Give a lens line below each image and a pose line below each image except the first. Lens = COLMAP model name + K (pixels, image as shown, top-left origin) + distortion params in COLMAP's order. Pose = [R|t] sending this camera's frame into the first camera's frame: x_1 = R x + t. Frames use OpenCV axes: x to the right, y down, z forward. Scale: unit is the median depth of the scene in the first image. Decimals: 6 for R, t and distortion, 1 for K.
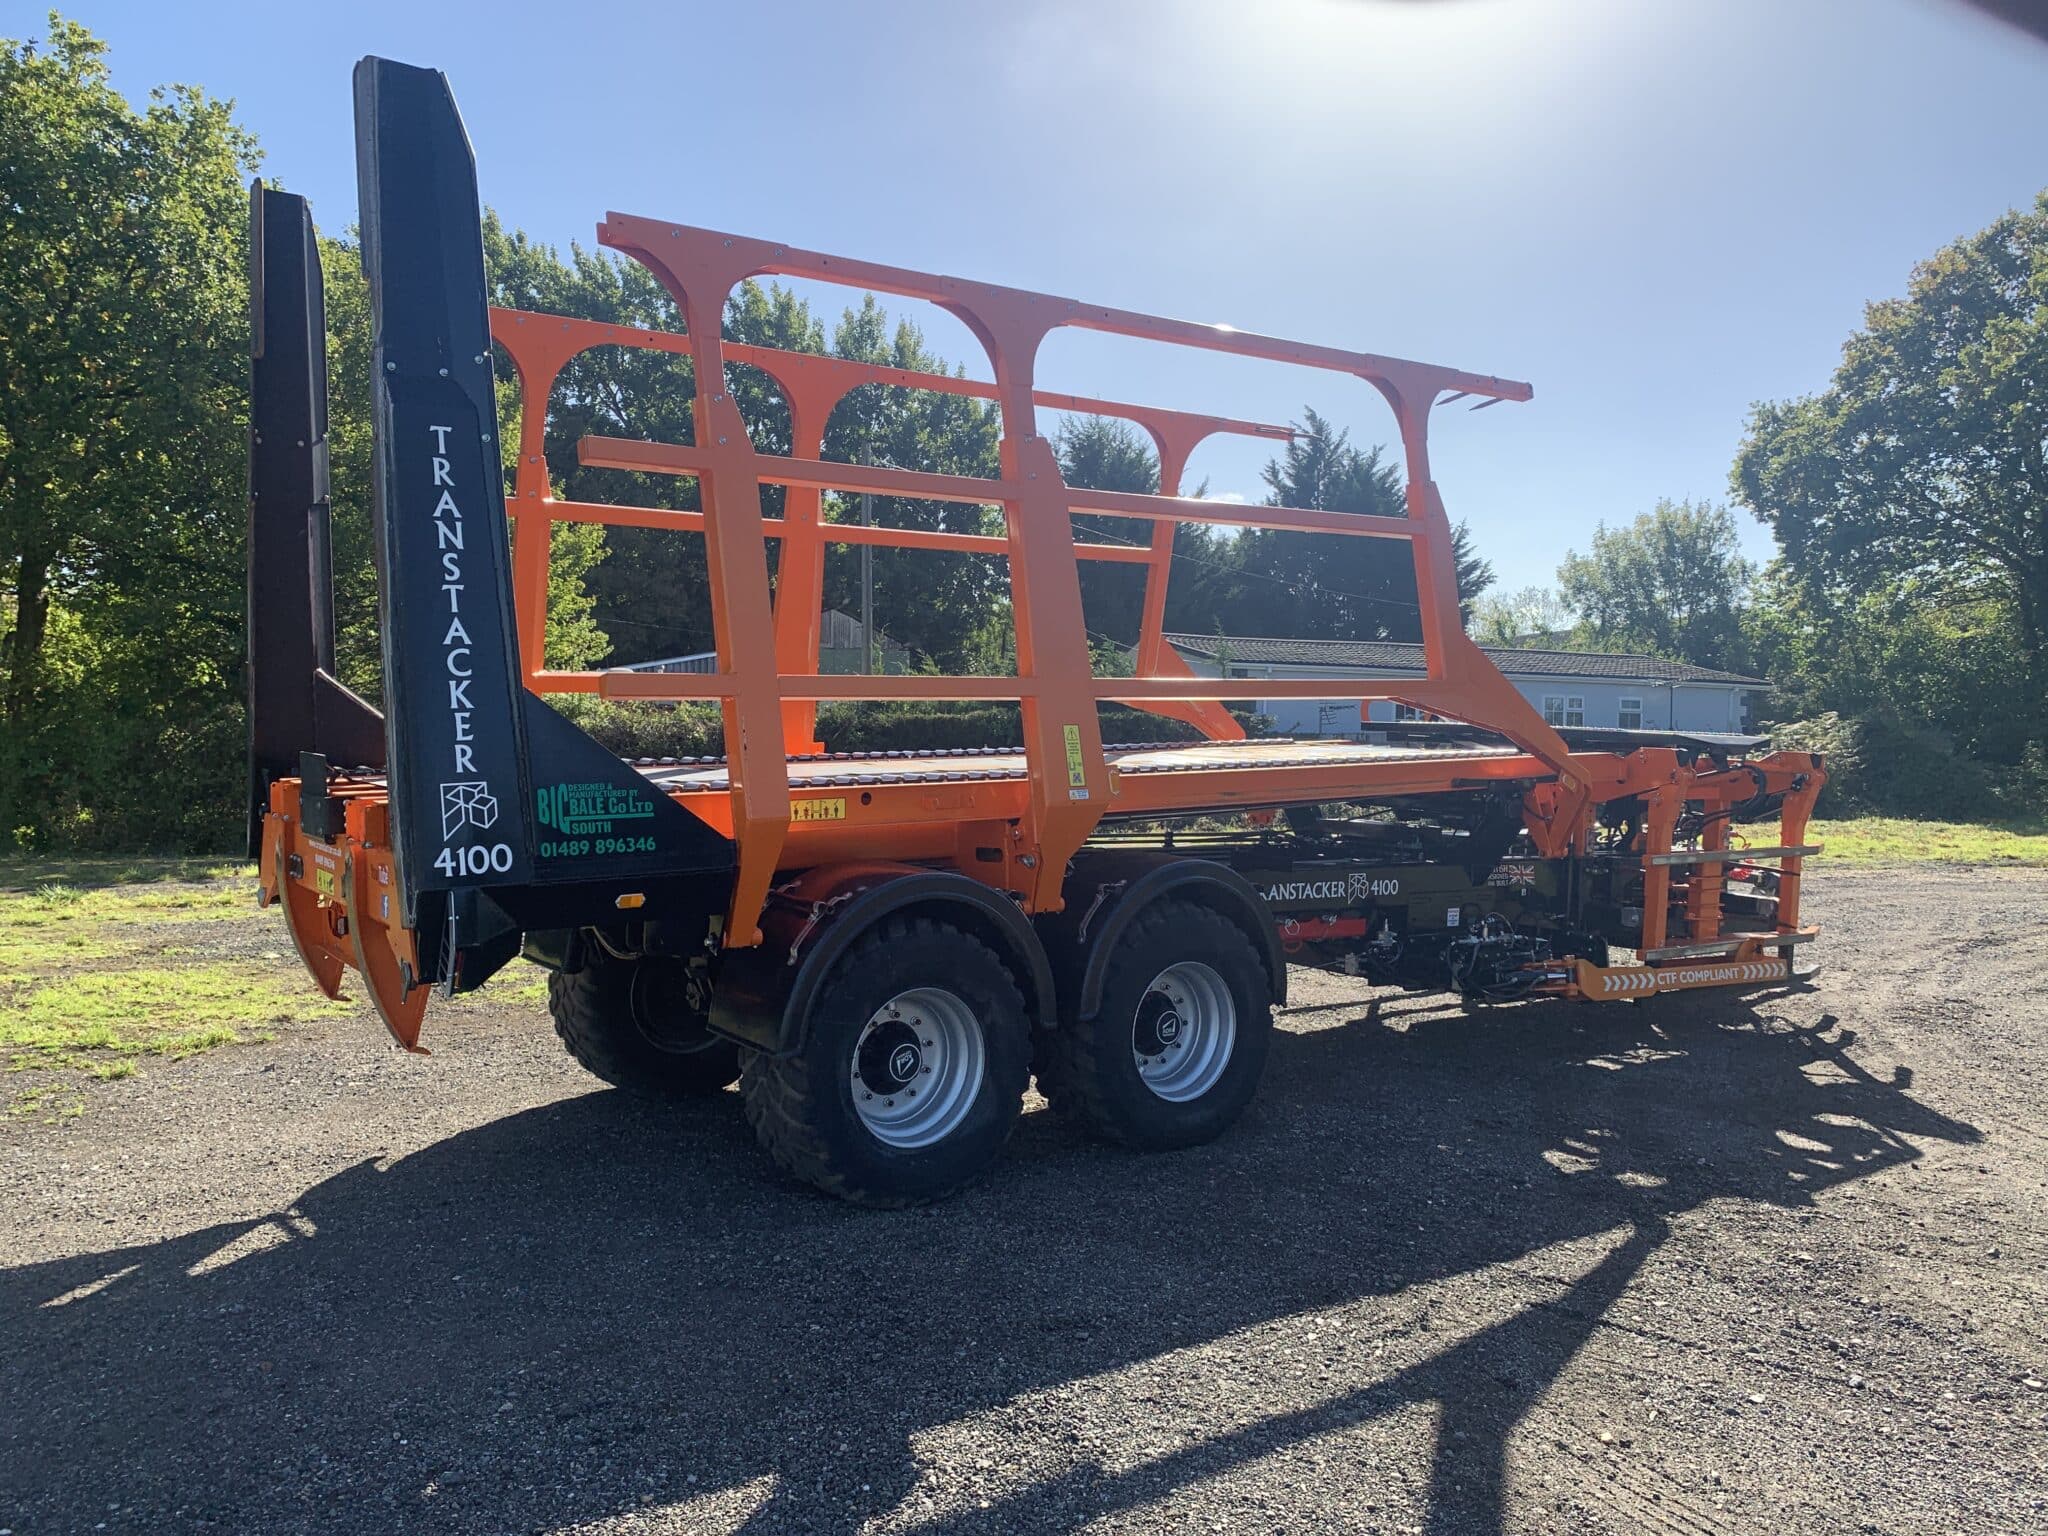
lens RADIAL K [[1556.7, 0, 1023.6], [0, 1556.7, 762.3], [0, 0, 1]] dist [0.053709, -0.069272]
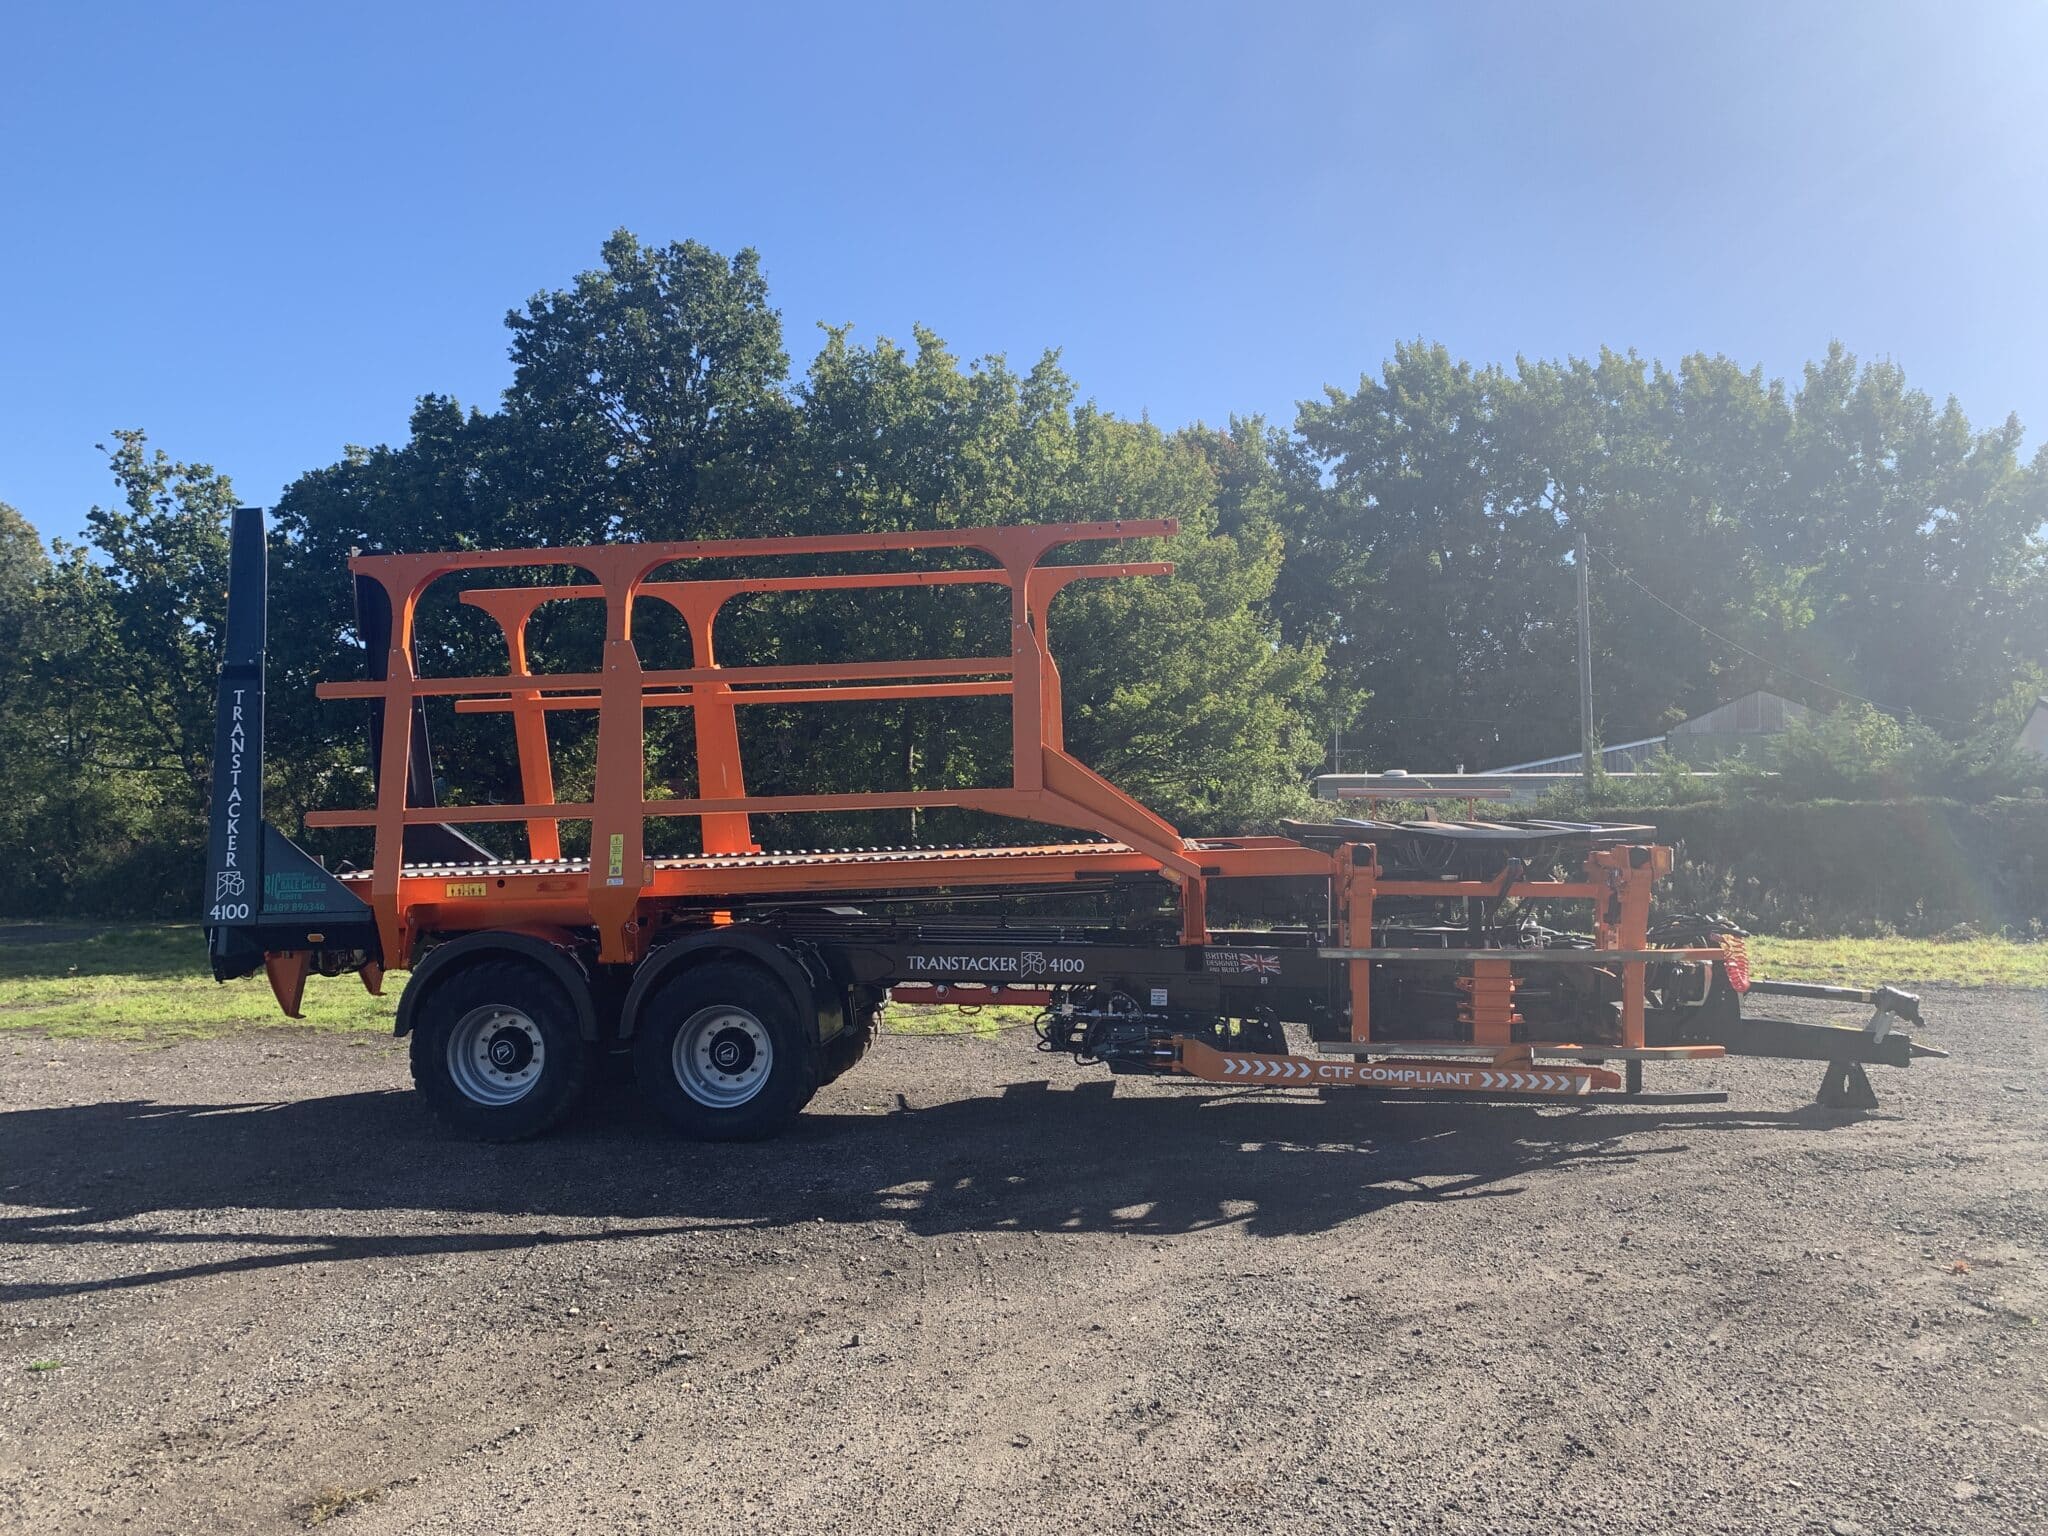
lens RADIAL K [[1556.7, 0, 1037.4], [0, 1556.7, 775.3], [0, 0, 1]] dist [0.053709, -0.069272]
pose [[0.744149, -0.039066, -0.666870, 1.027438], [0.004233, 0.998544, -0.053773, 0.001281], [0.668000, 0.037193, 0.743231, 0.126698]]
